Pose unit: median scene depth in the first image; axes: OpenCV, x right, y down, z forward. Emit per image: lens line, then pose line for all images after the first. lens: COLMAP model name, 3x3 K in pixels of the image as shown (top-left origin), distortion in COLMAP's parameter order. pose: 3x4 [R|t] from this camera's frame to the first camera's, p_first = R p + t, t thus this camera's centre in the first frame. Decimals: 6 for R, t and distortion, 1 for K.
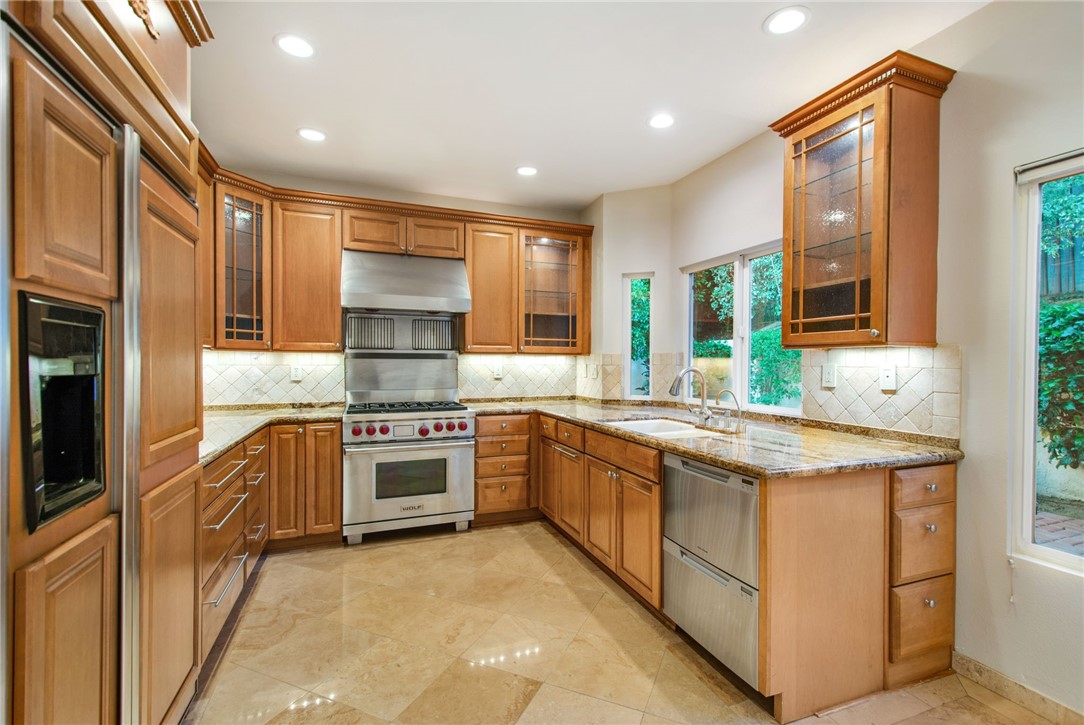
lens RADIAL K [[490.0, 0, 544.1], [0, 490.0, 364.6], [0, 0, 1]] dist [0.020743, 0.000056]
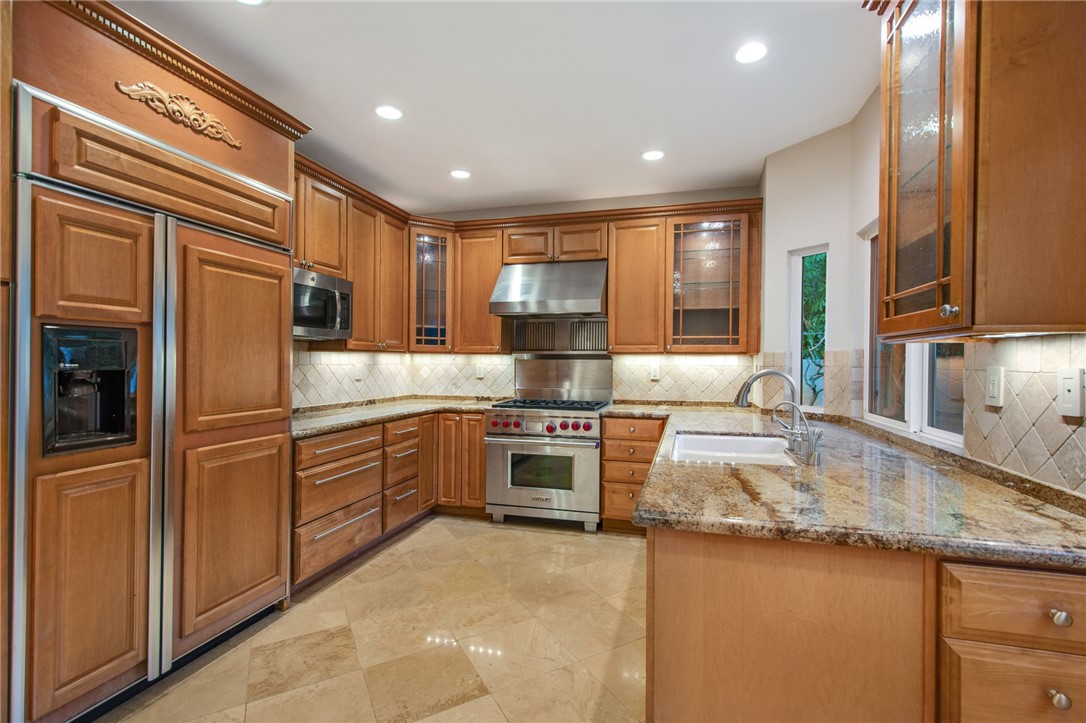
lens RADIAL K [[482.3, 0, 547.1], [0, 482.3, 360.7], [0, 0, 1]] dist [0.016019, -0.000158]
pose [[0.803074, -0.000896, -0.595879, 0.356820], [-0.004315, 0.999964, -0.007318, -0.001126], [0.595864, 0.008448, 0.803041, 0.160173]]
